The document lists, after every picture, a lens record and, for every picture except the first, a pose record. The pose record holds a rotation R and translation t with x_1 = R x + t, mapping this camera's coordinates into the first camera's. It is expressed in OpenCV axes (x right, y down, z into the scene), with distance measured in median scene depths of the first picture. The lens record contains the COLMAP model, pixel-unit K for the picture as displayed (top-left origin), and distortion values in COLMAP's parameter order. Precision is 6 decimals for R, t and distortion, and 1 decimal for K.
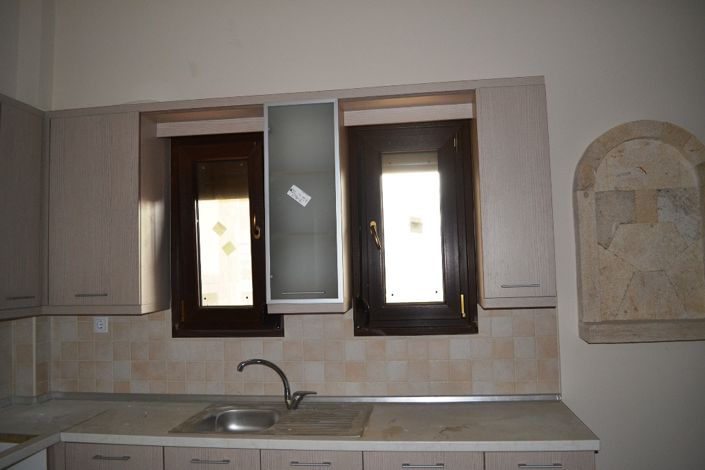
lens RADIAL K [[566.7, 0, 352.5], [0, 566.7, 235.0], [0, 0, 1]] dist [-0.081262, 0.010471]
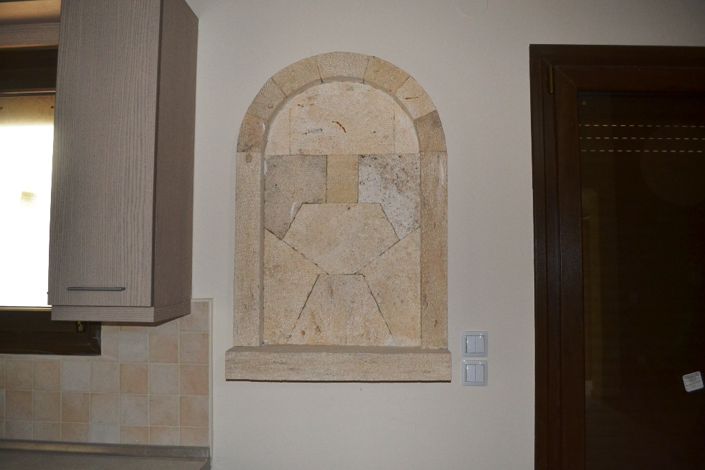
lens RADIAL K [[566.7, 0, 352.5], [0, 566.7, 235.0], [0, 0, 1]] dist [-0.081262, 0.010471]
pose [[0.996352, 0.034887, 0.077888, 0.493097], [-0.035095, 0.999383, 0.001297, 0.015853], [-0.077795, -0.004026, 0.996961, 0.305358]]
